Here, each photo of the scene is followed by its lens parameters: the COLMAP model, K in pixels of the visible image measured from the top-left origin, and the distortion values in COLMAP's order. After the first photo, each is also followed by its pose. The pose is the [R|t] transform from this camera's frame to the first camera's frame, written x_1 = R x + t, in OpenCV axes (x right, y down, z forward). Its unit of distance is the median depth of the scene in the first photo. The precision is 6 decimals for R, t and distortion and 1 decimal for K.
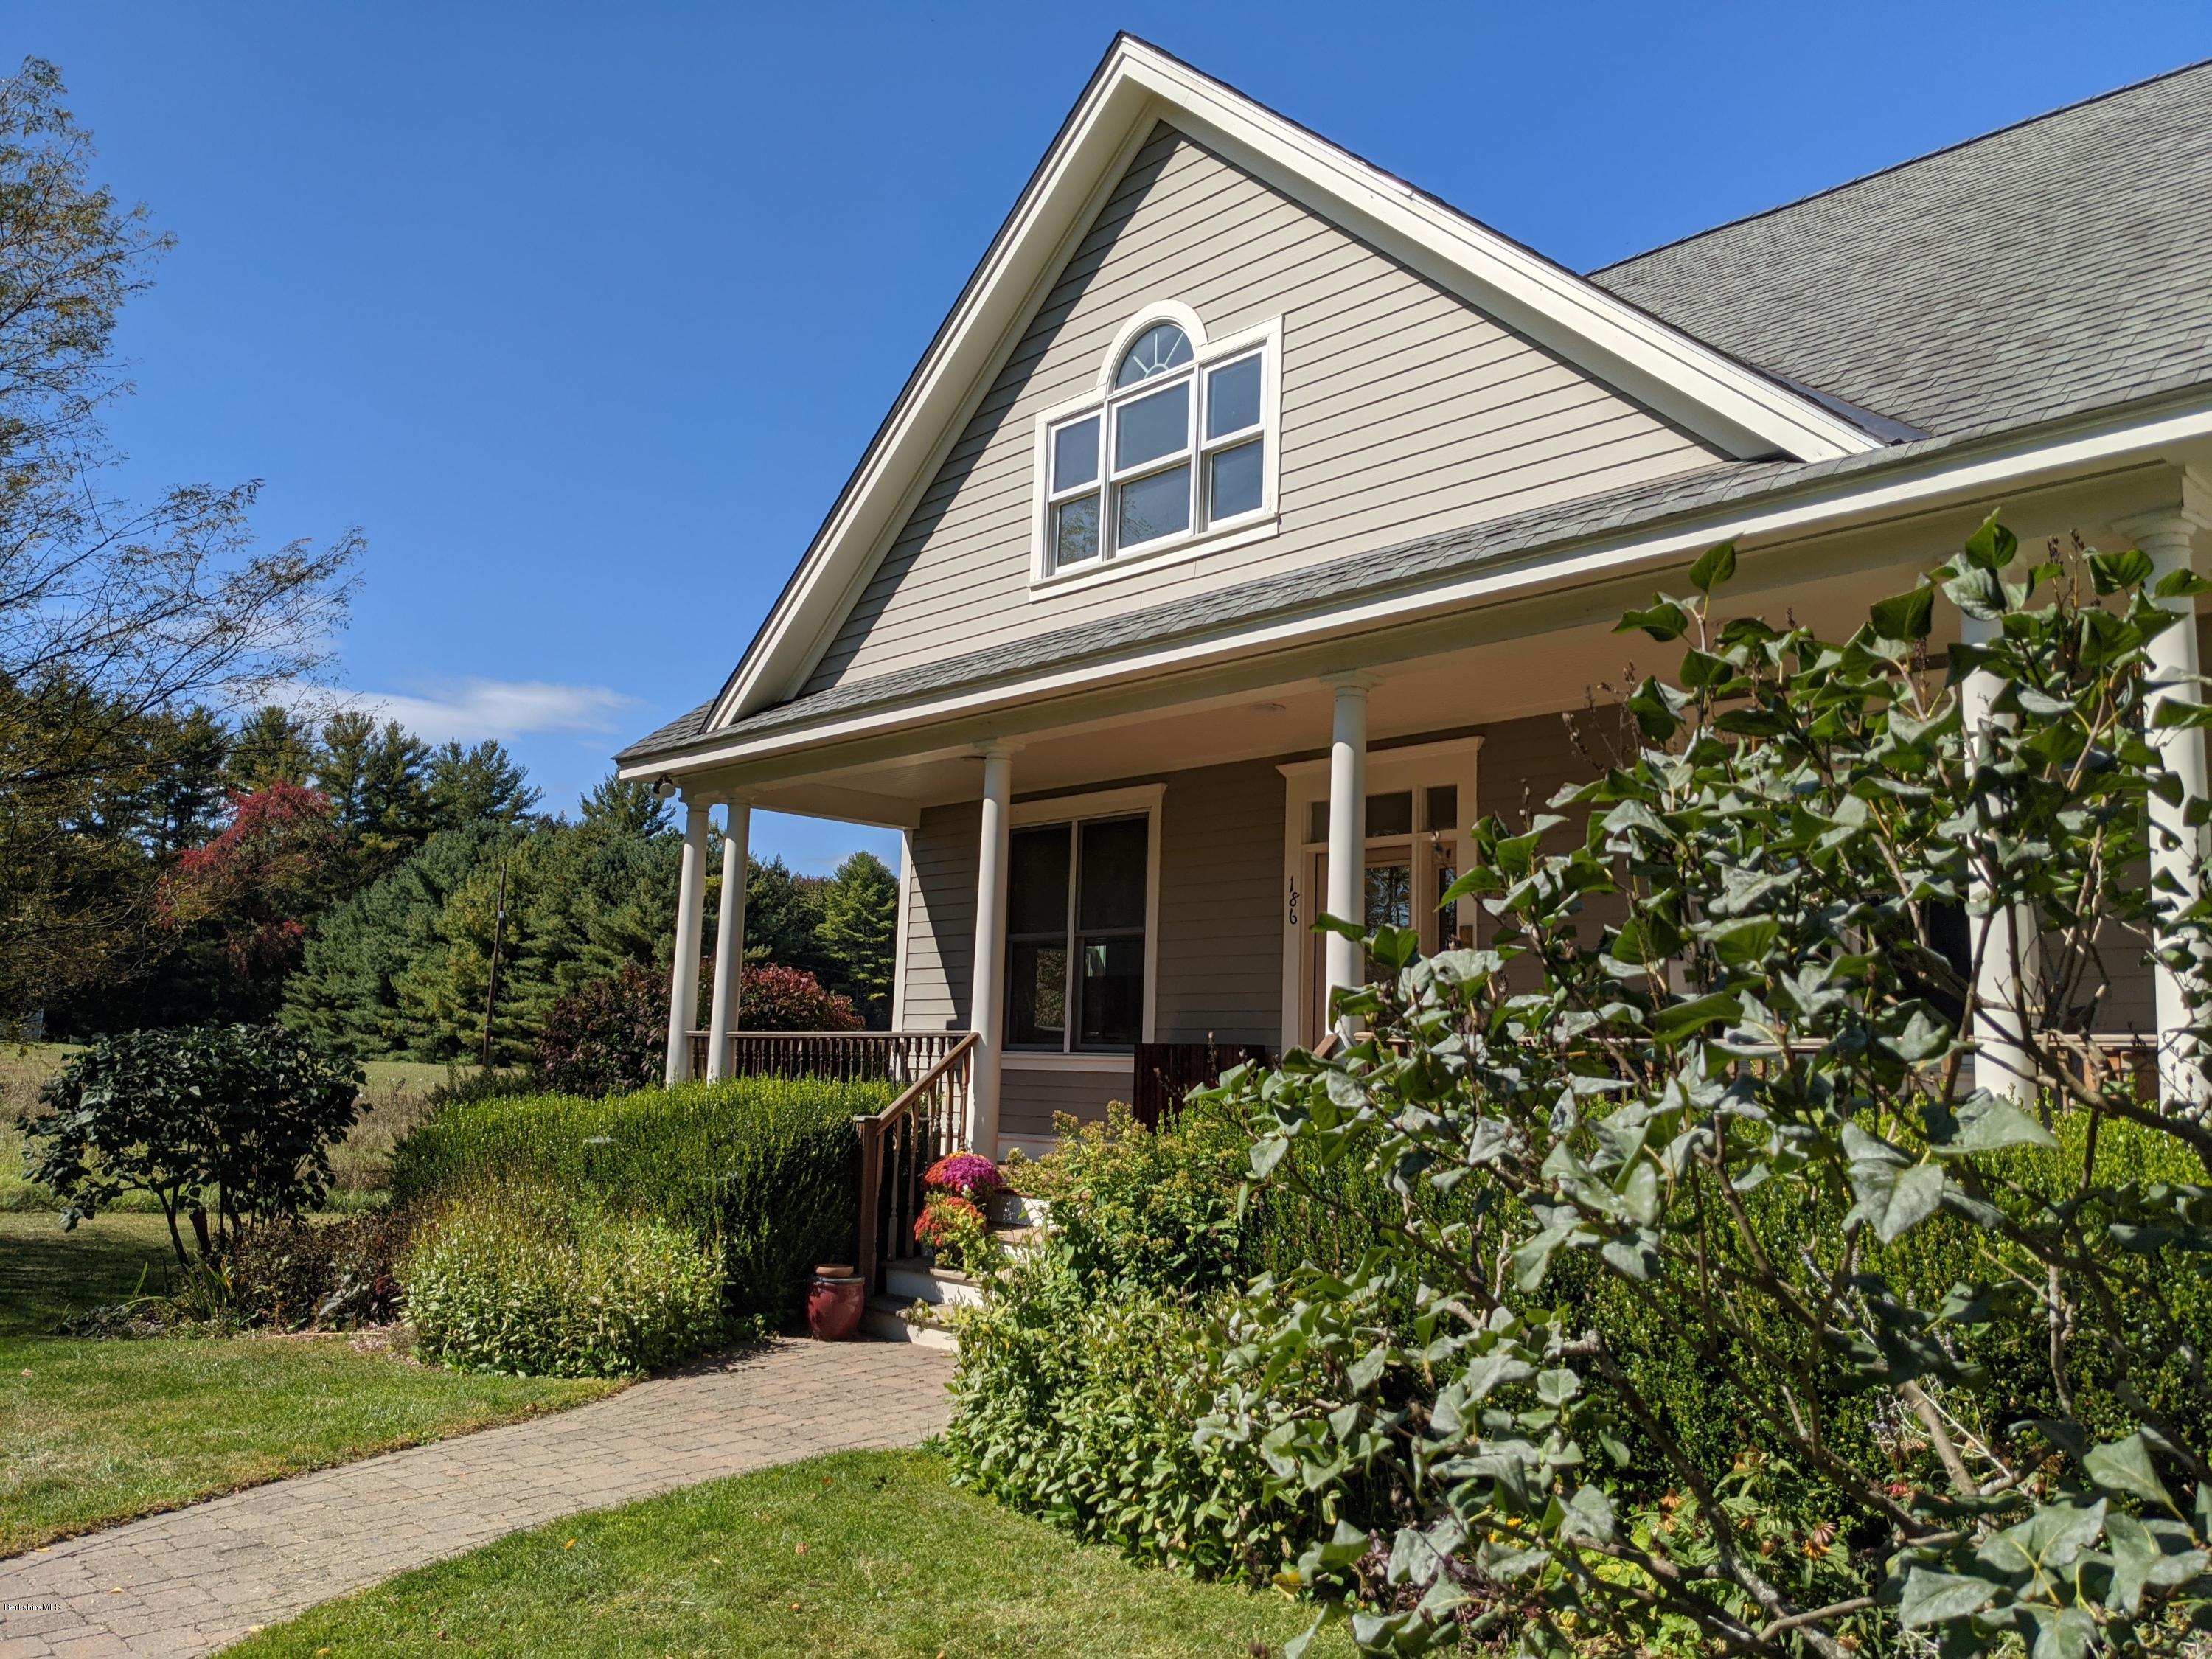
lens RADIAL K [[1714.6, 0, 1111.8], [0, 1714.6, 843.9], [0, 0, 1]] dist [0.008993, -0.011611]
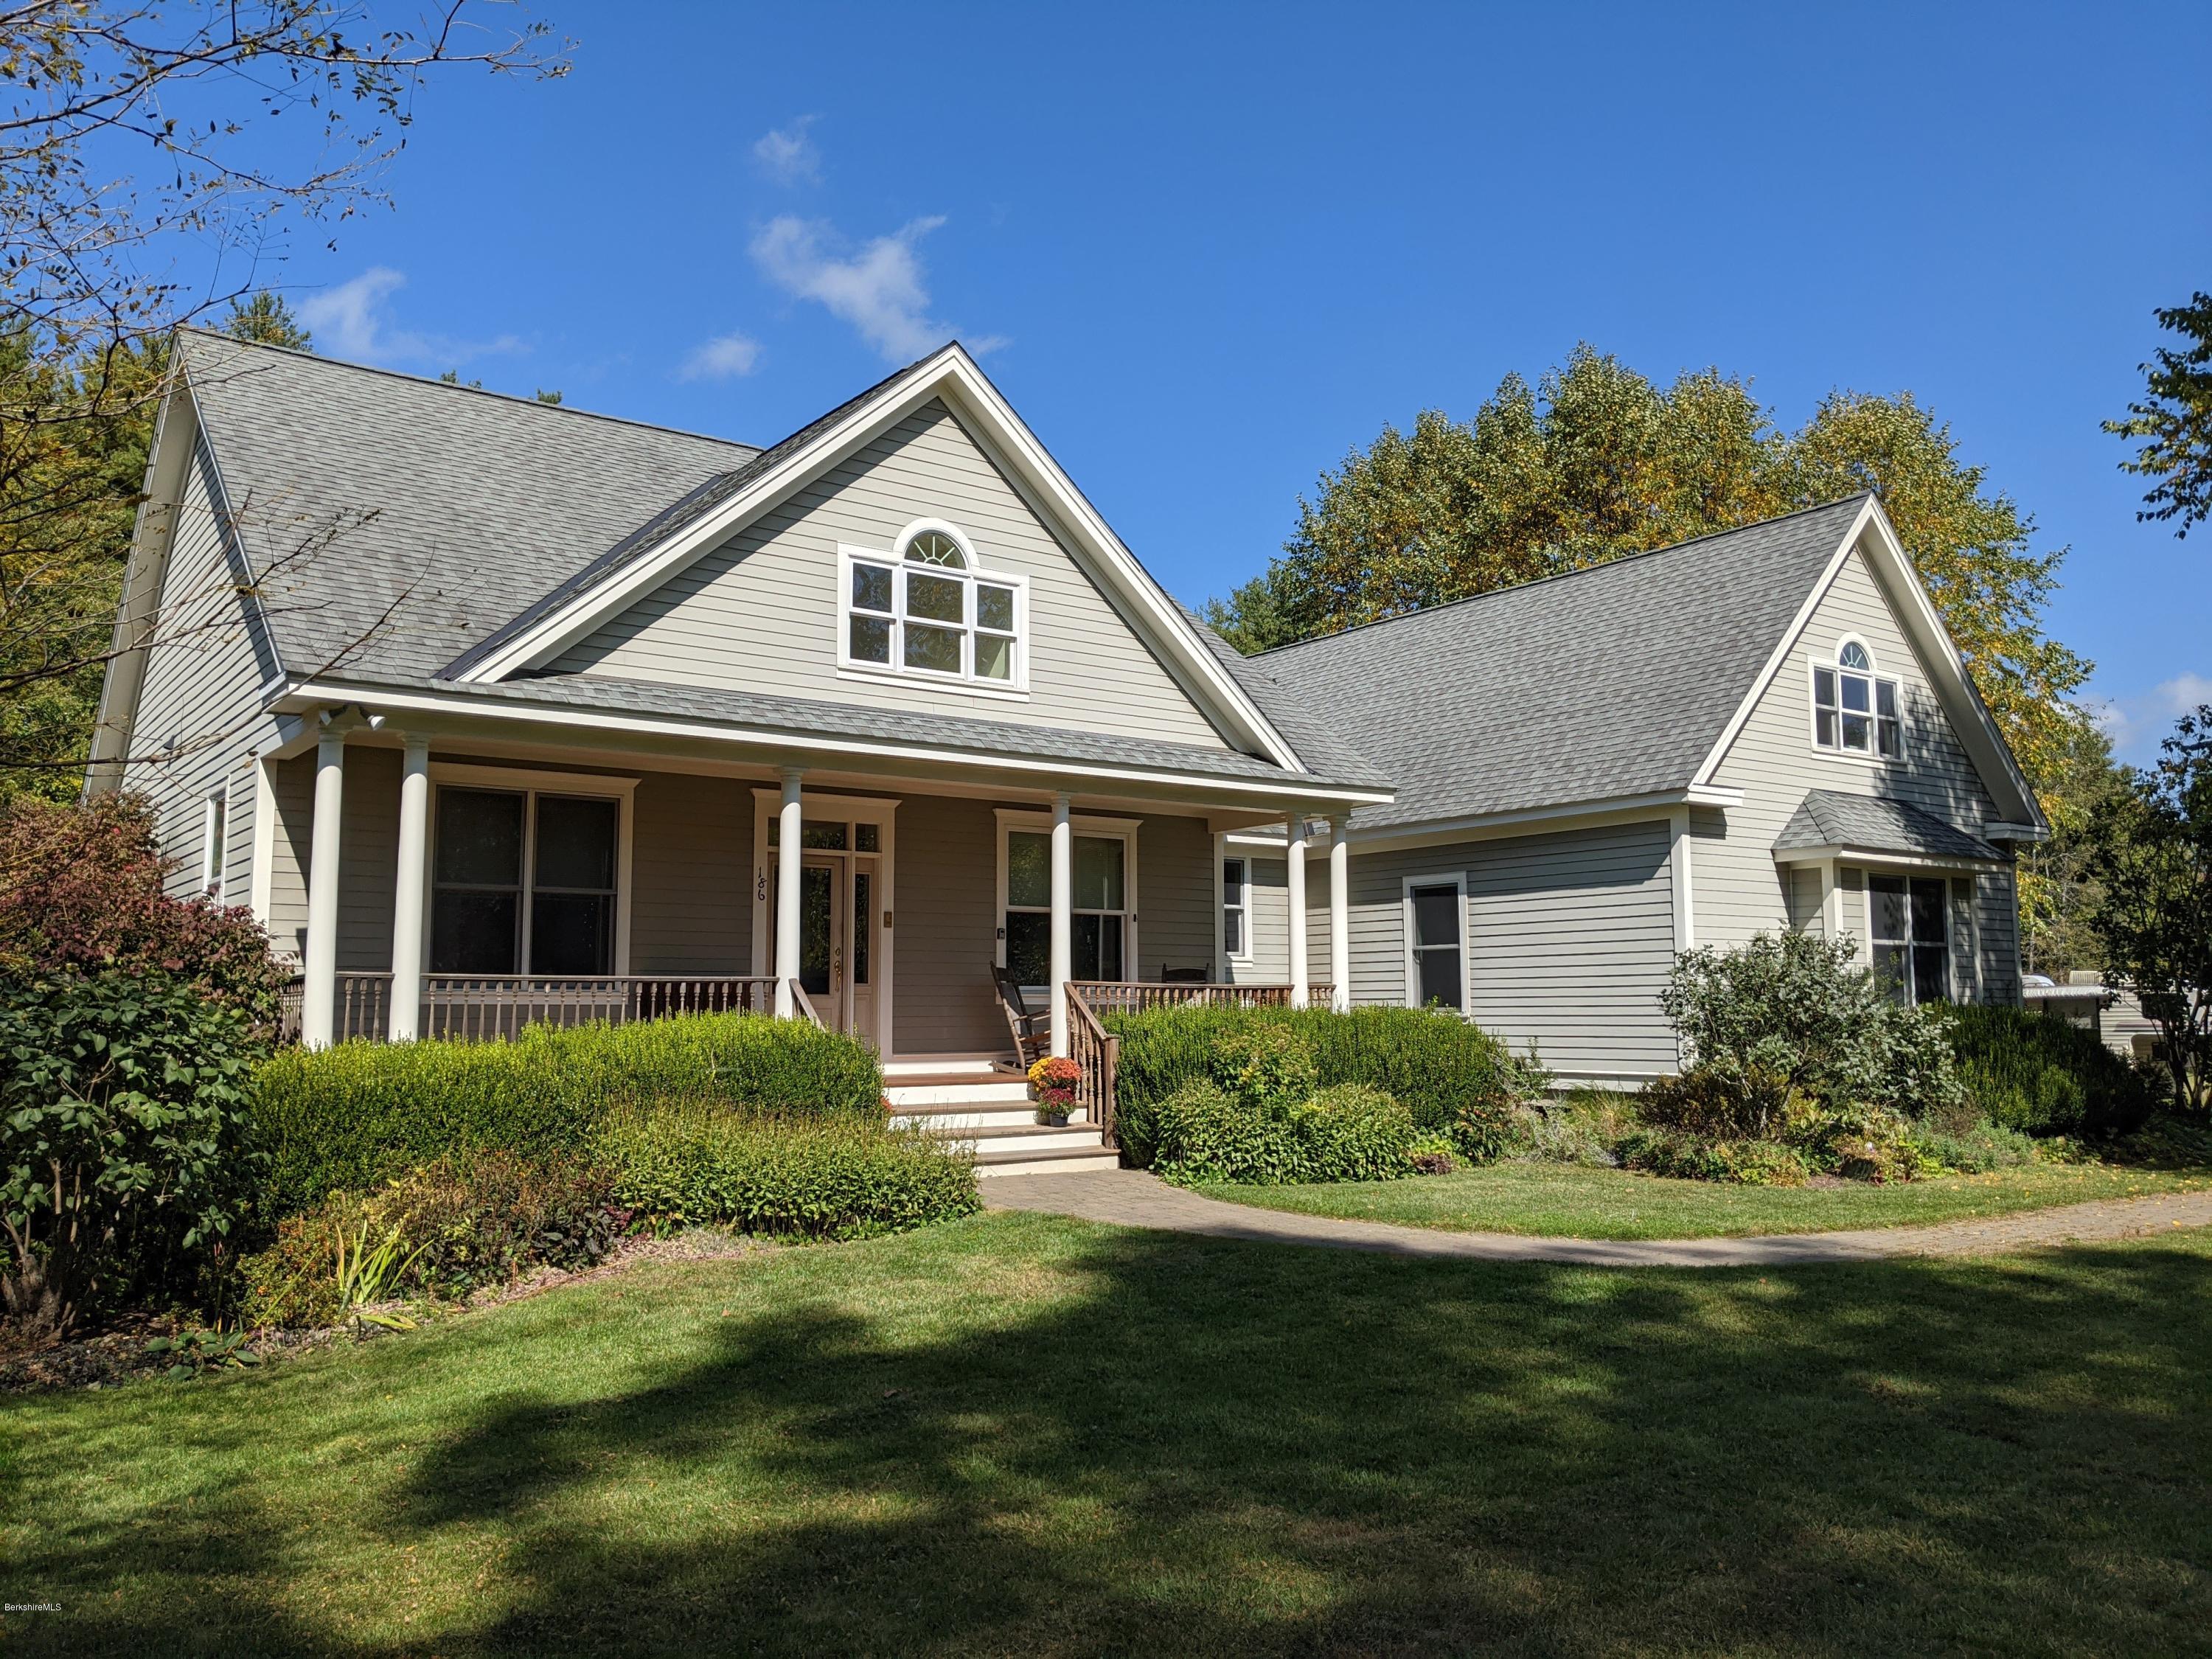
lens RADIAL K [[1733.4, 0, 1100.4], [0, 1733.4, 821.6], [0, 0, 1]] dist [0.086532, -0.159384]
pose [[0.126494, 0.077932, 0.988901, -1.503751], [-0.127936, 0.989865, -0.061643, 0.039647], [-0.983683, -0.118718, 0.135182, 0.600481]]
